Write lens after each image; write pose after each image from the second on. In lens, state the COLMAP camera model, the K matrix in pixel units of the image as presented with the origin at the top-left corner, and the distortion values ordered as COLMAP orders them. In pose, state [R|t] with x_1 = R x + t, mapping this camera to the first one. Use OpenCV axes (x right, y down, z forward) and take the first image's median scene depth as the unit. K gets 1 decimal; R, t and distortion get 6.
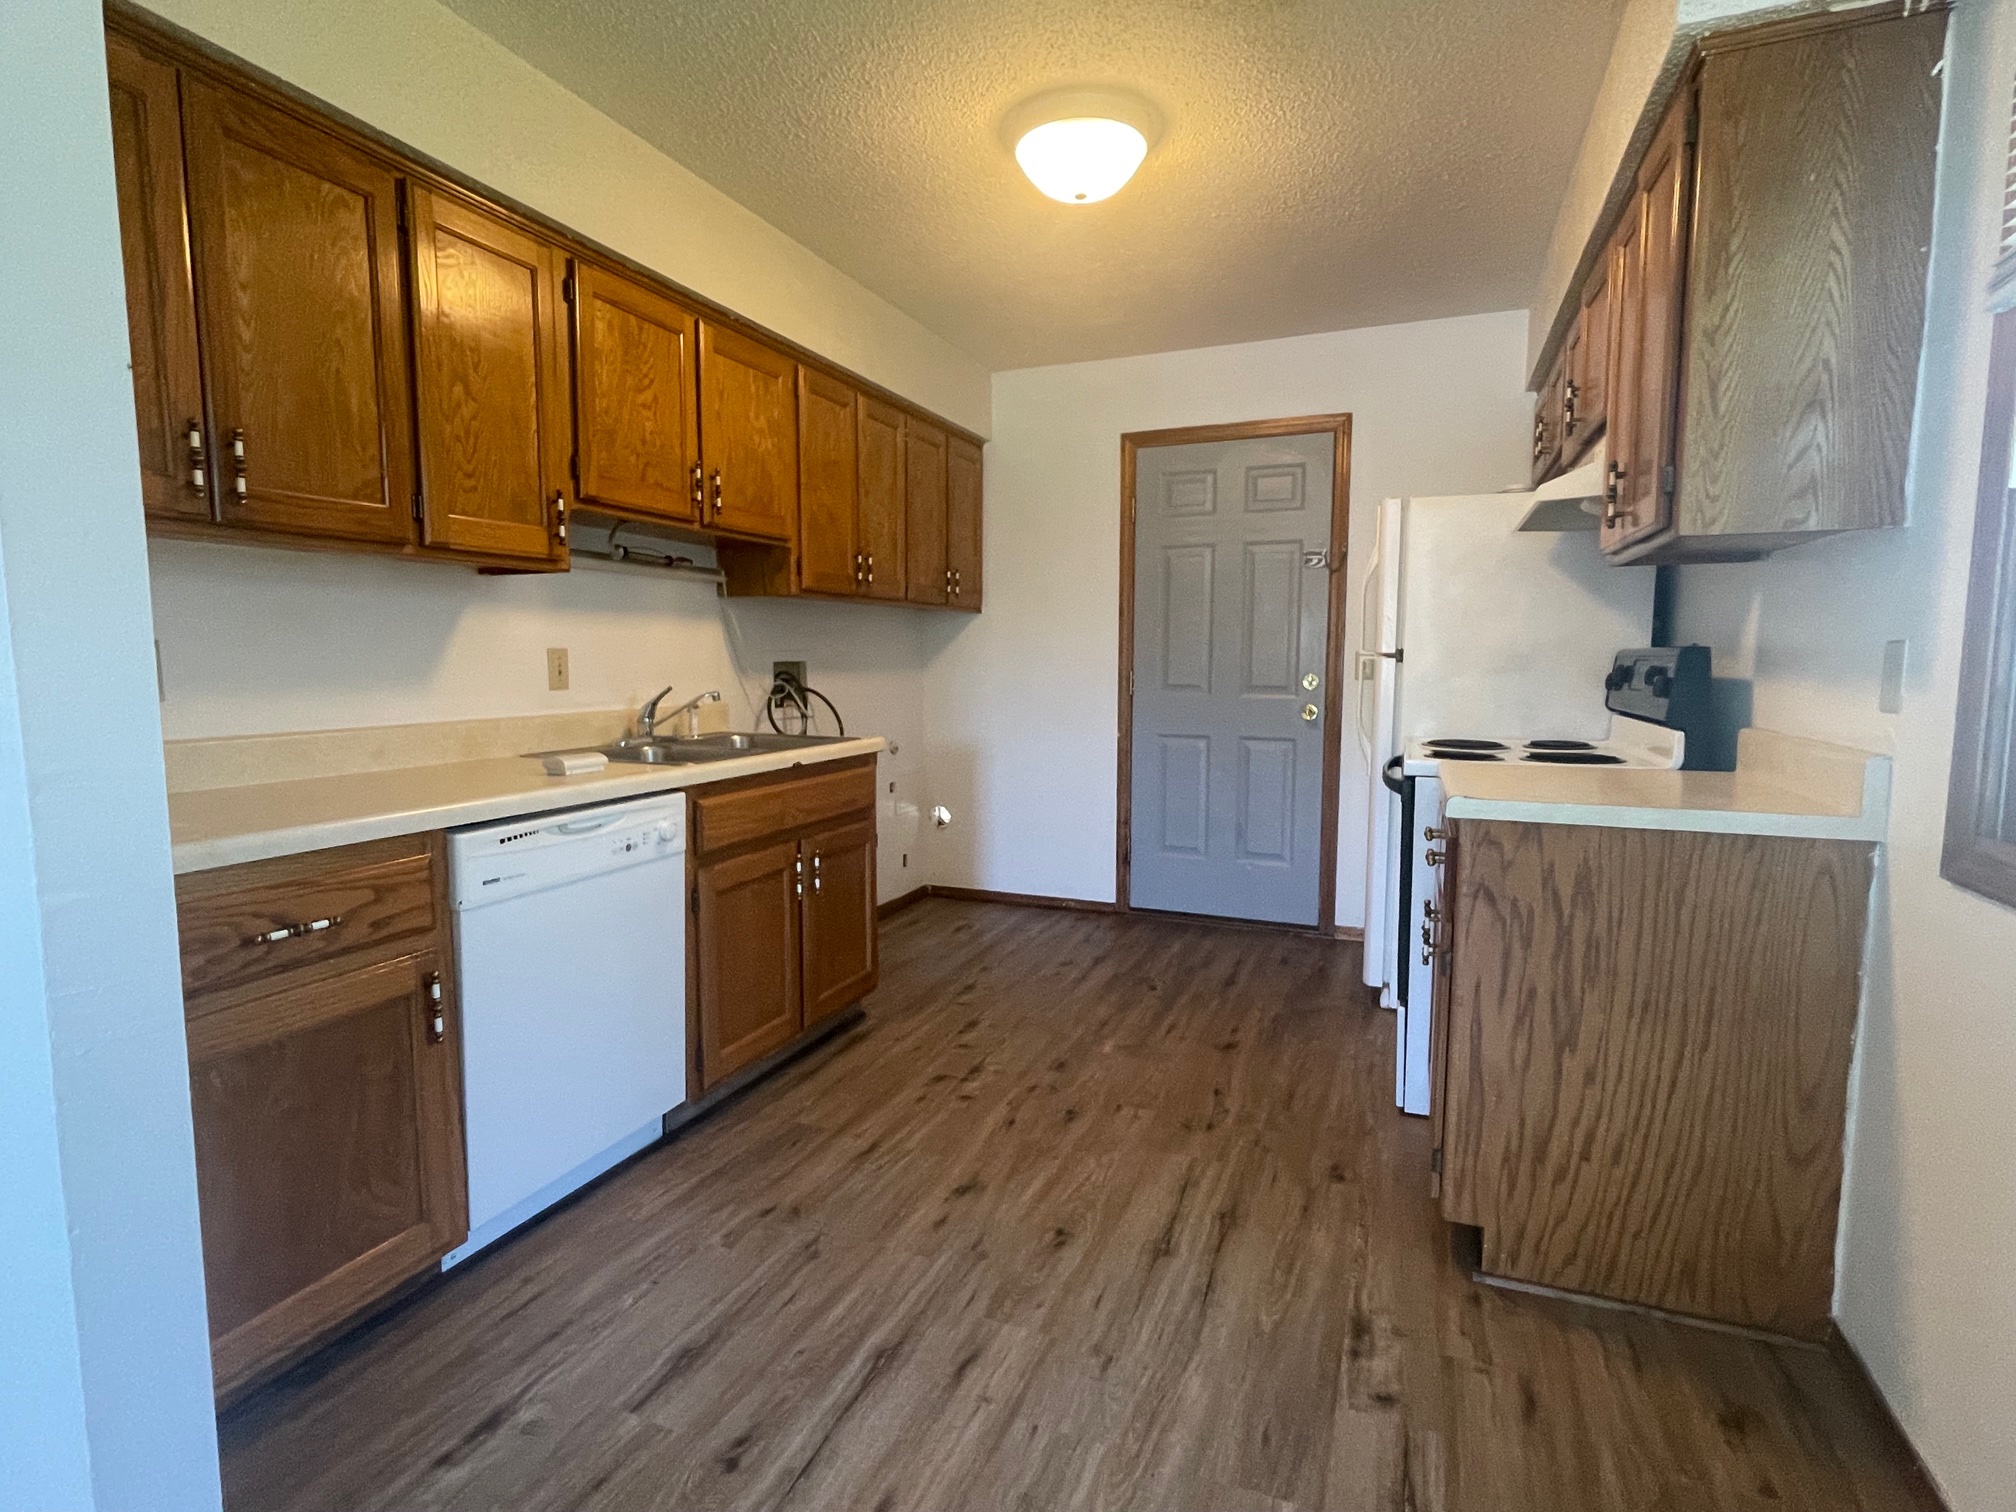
lens RADIAL K [[1006.3, 0, 1008.0], [0, 1006.3, 756.0], [0, 0, 1]] dist [-0.003880, -0.000158]
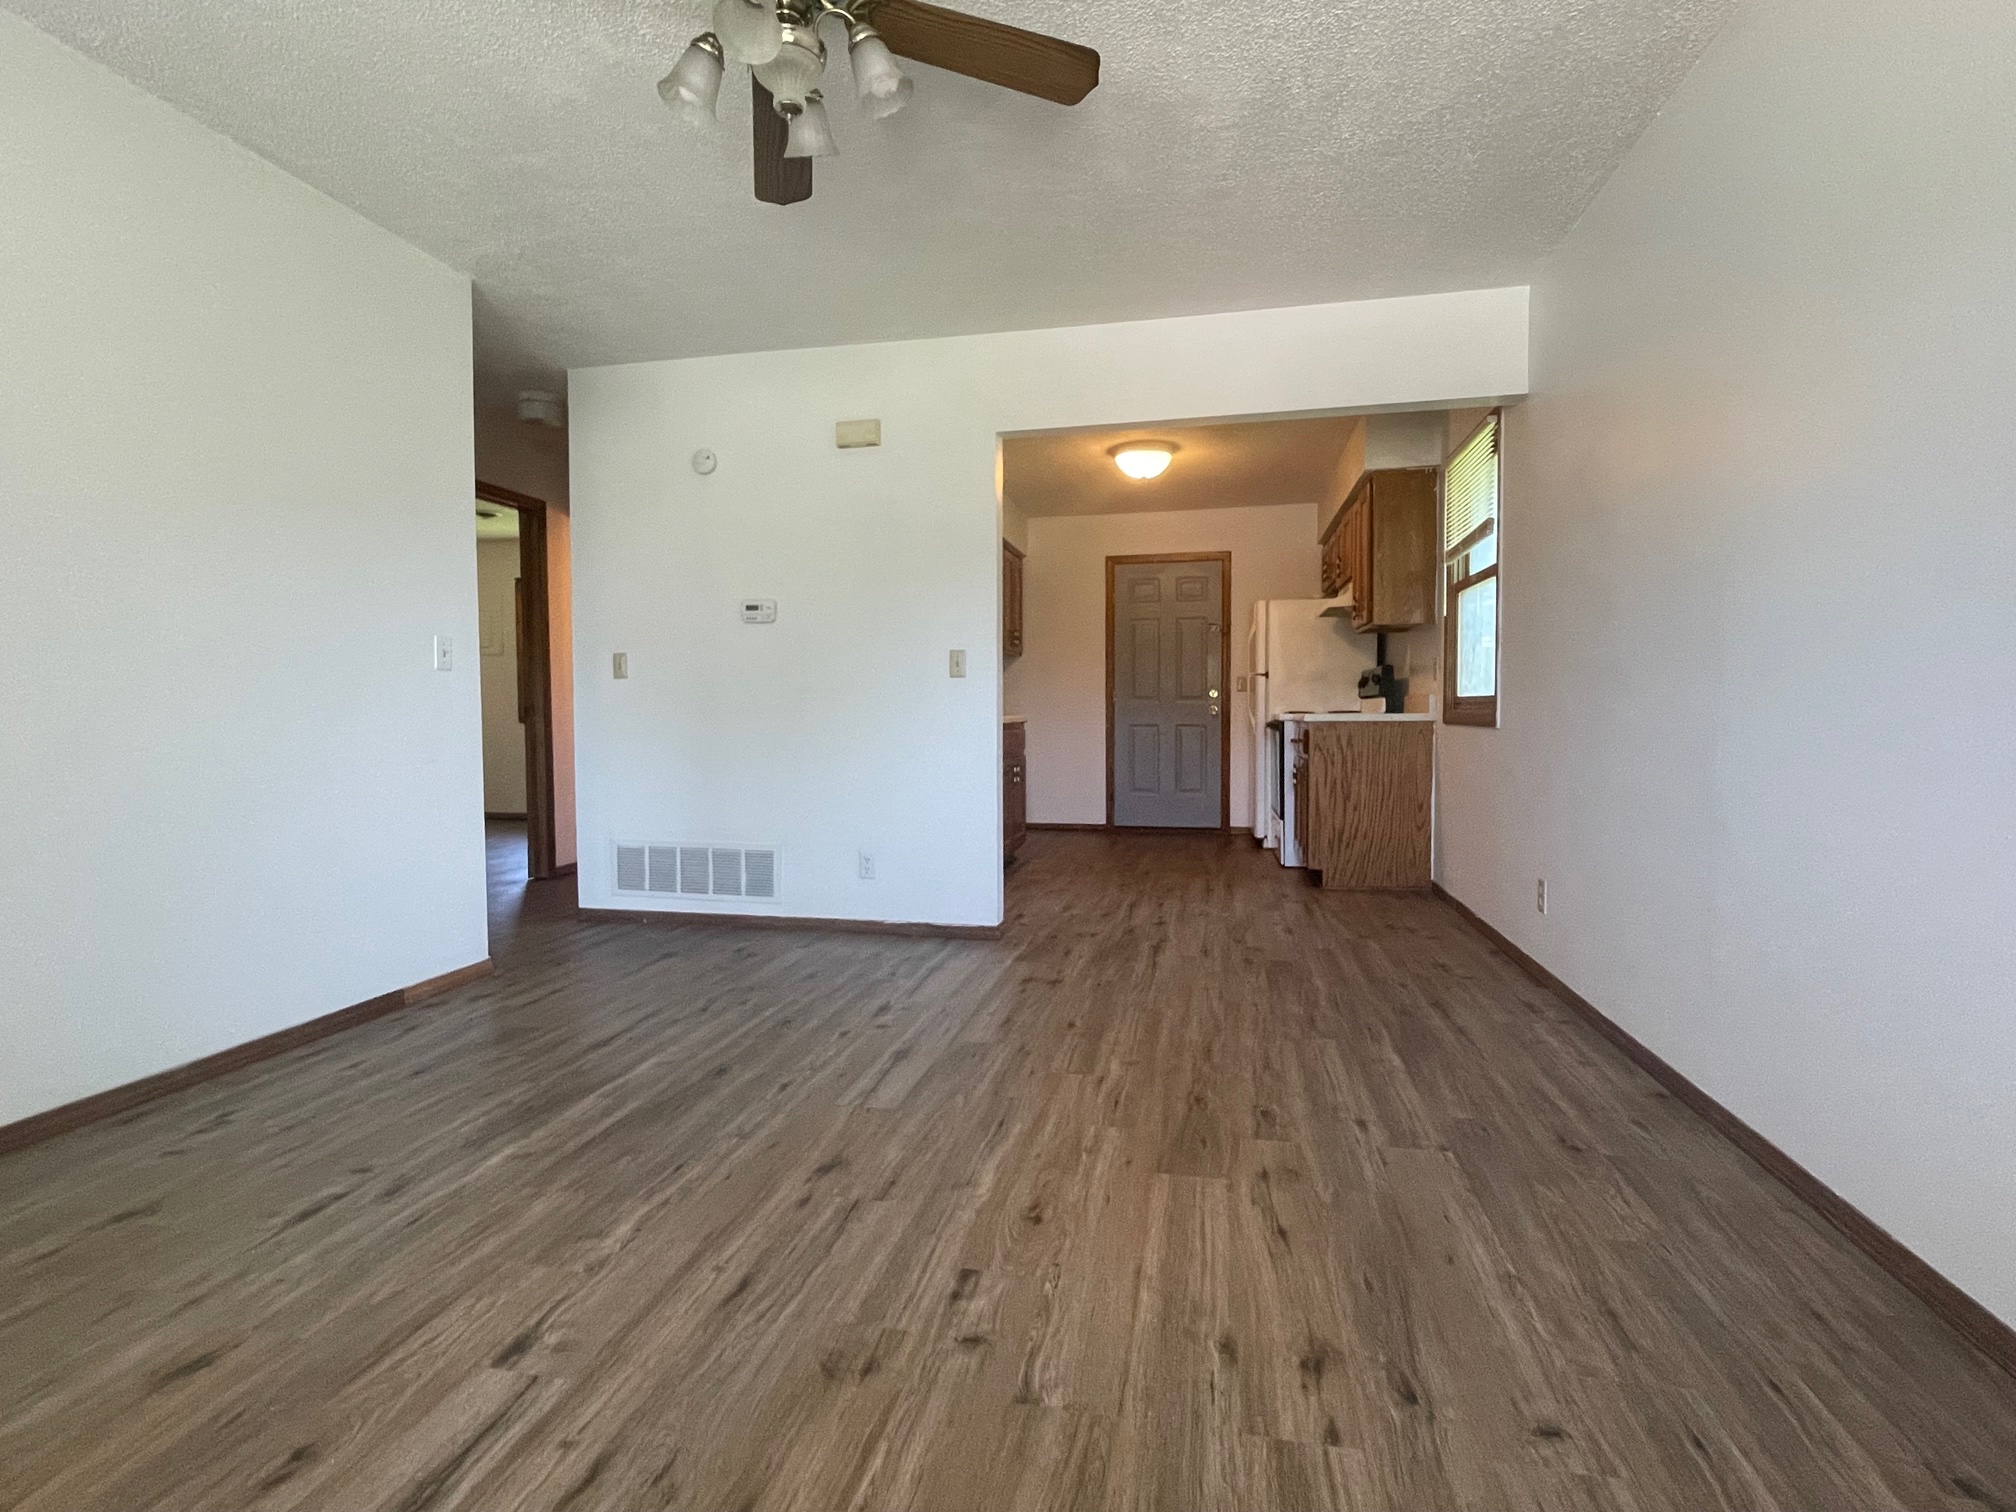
lens RADIAL K [[1006.3, 0, 1008.0], [0, 1006.3, 756.0], [0, 0, 1]] dist [-0.003880, -0.000158]
pose [[0.982923, -0.014433, 0.183449, -0.590341], [0.024913, 0.998178, -0.054953, 0.190768], [-0.182321, 0.058585, 0.981492, -1.057130]]
